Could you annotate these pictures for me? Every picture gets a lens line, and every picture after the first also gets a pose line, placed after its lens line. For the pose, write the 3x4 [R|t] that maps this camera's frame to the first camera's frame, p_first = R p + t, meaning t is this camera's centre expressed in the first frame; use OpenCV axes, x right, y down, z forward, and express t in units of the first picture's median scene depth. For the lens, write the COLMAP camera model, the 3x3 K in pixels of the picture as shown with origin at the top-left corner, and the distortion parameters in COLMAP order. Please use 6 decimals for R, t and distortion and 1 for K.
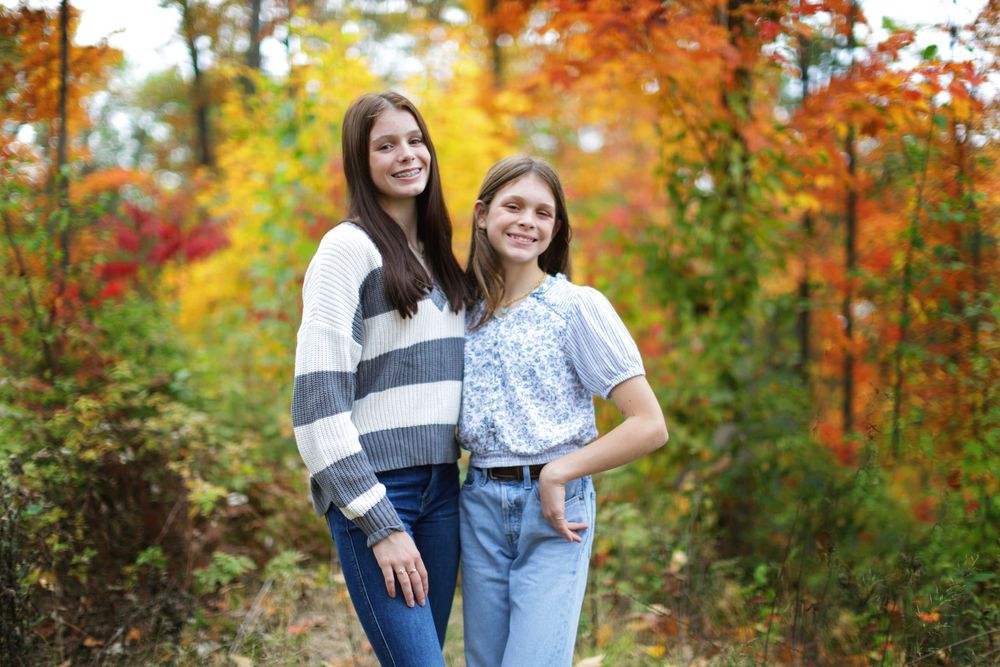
lens RADIAL K [[1459.7, 0, 500.0], [0, 1459.7, 333.5], [0, 0, 1]] dist [-0.189545, 0.443877]
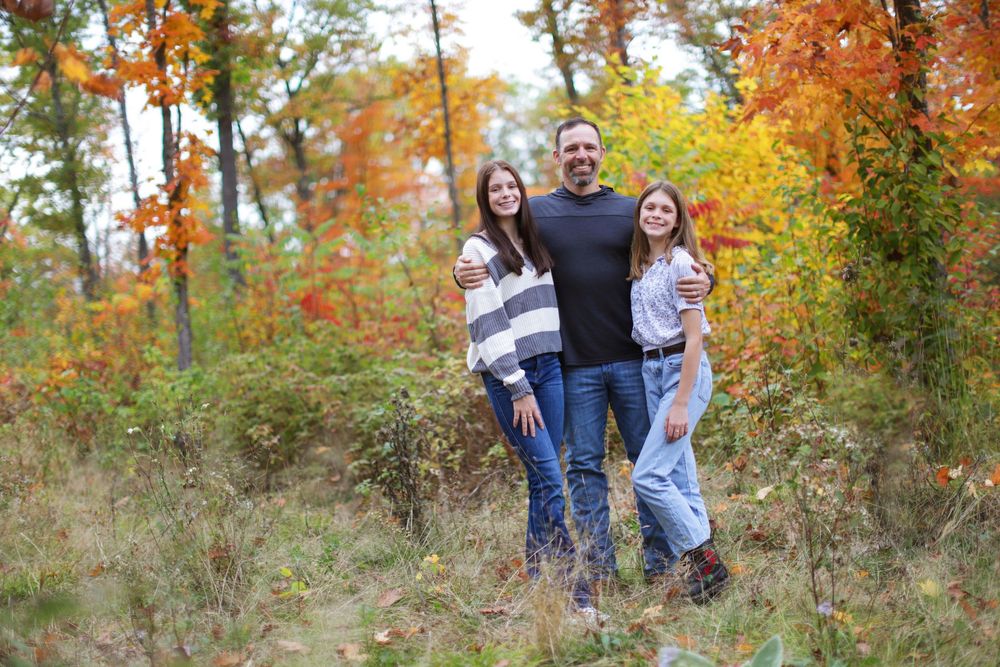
lens RADIAL K [[1459.7, 0, 500.0], [0, 1459.7, 333.5], [0, 0, 1]] dist [-0.189545, 0.443877]
pose [[0.953856, -0.096446, -0.284352, 0.177262], [0.097474, 0.995182, -0.010571, 0.034601], [0.284002, -0.017634, 0.958662, -0.410777]]
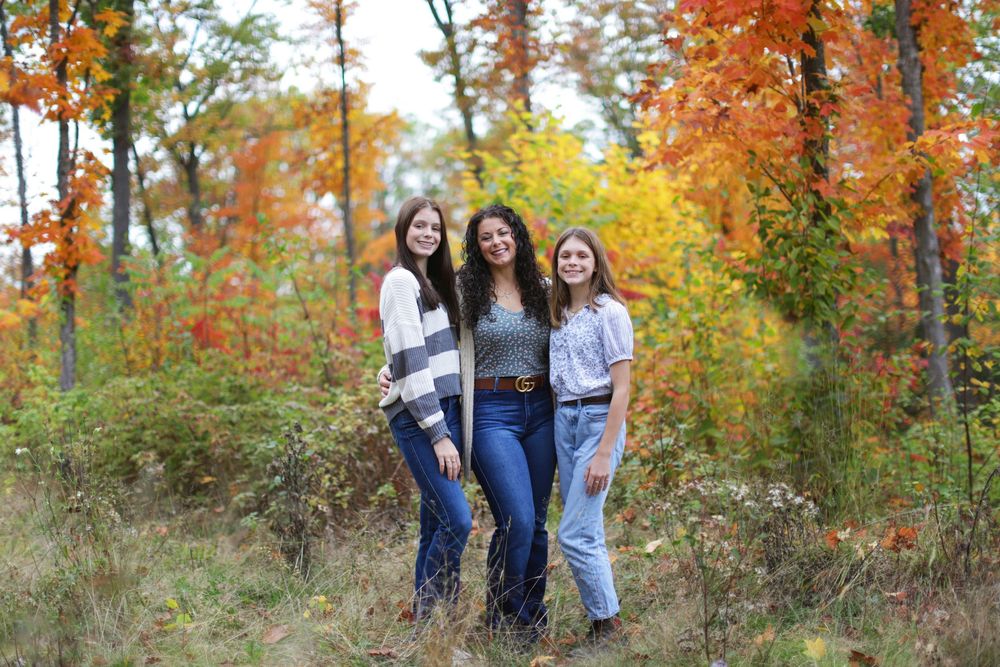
lens RADIAL K [[1459.7, 0, 500.0], [0, 1459.7, 333.5], [0, 0, 1]] dist [-0.189545, 0.443877]
pose [[0.977628, -0.048412, -0.204693, 0.164015], [0.042602, 0.998557, -0.032699, 0.032587], [0.205981, 0.023247, 0.978280, -0.409655]]
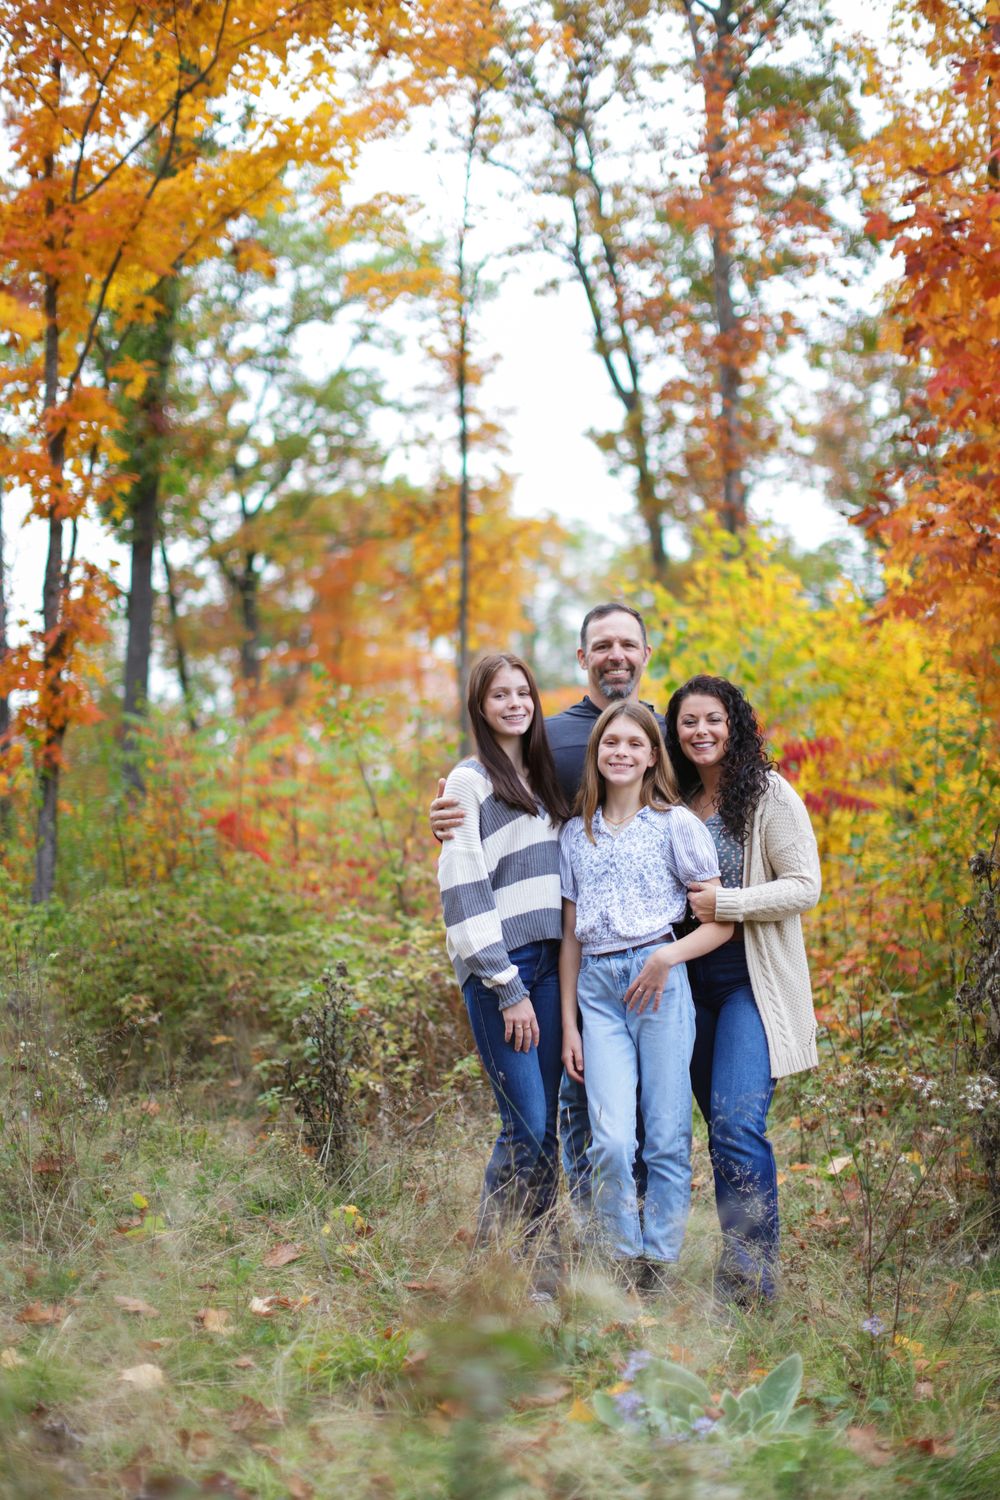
lens RADIAL K [[2189.6, 0, 500.0], [0, 2189.6, 750.0], [0, 0, 1]] dist [-0.189545, 0.443877]
pose [[0.955581, -0.018003, -0.294178, 0.213848], [-0.005647, 0.996831, -0.079350, 0.036381], [0.294674, 0.077486, 0.952451, -0.461522]]
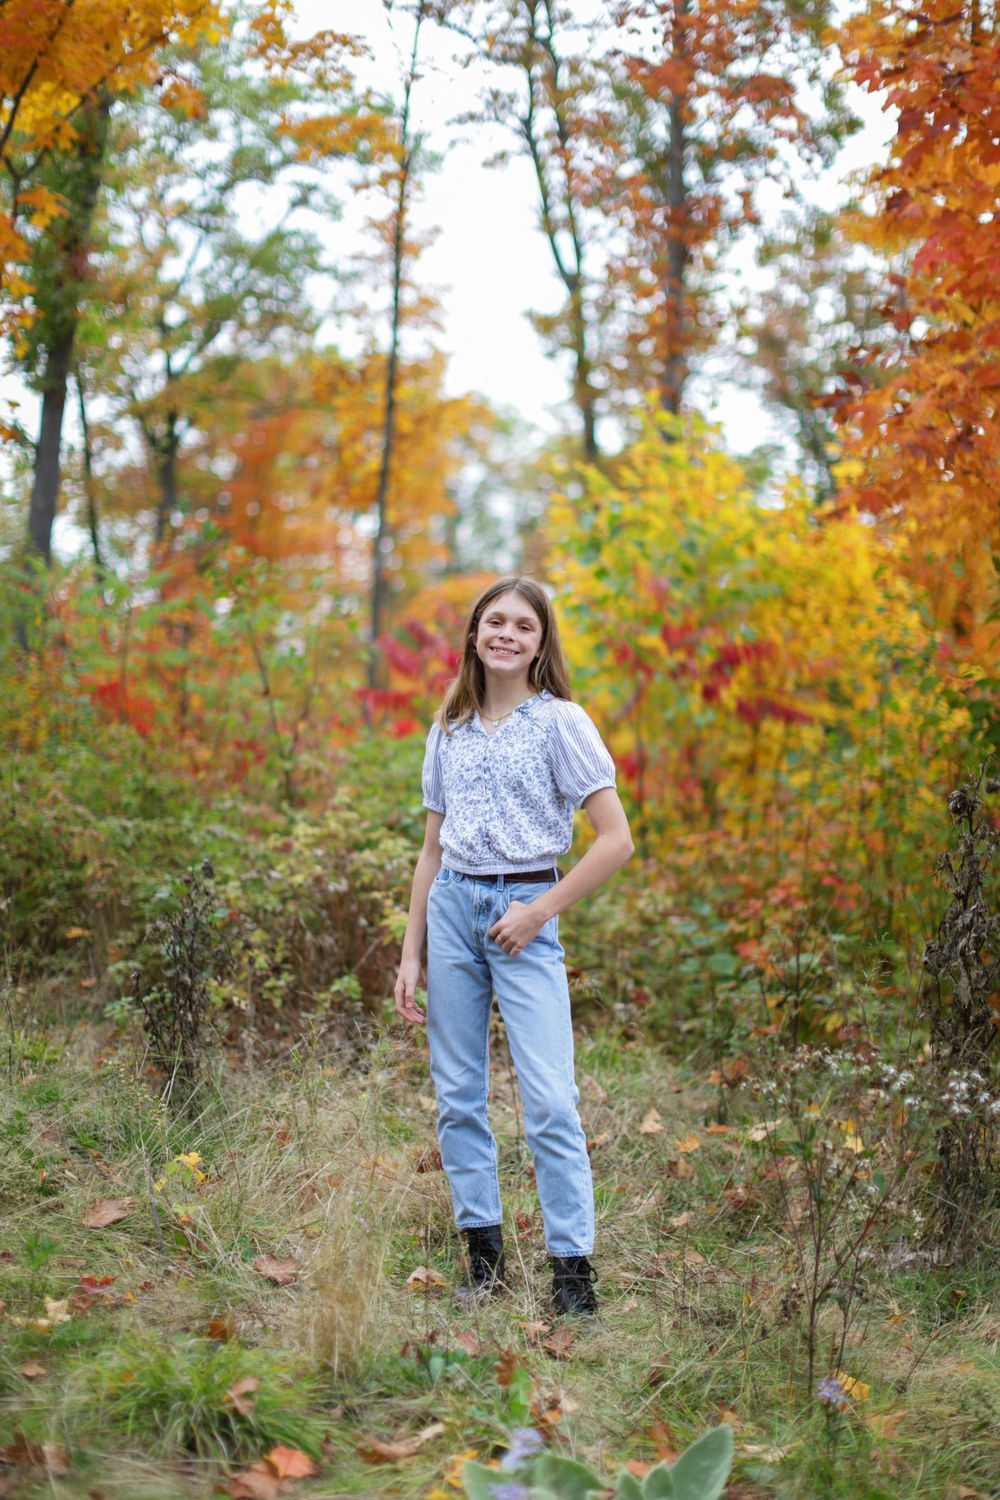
lens RADIAL K [[2189.6, 0, 500.0], [0, 2189.6, 750.0], [0, 0, 1]] dist [-0.189545, 0.443877]
pose [[0.965193, 0.060478, -0.254452, 0.171283], [-0.070167, 0.997109, -0.029168, 0.025532], [0.251952, 0.046007, 0.966646, -0.307592]]
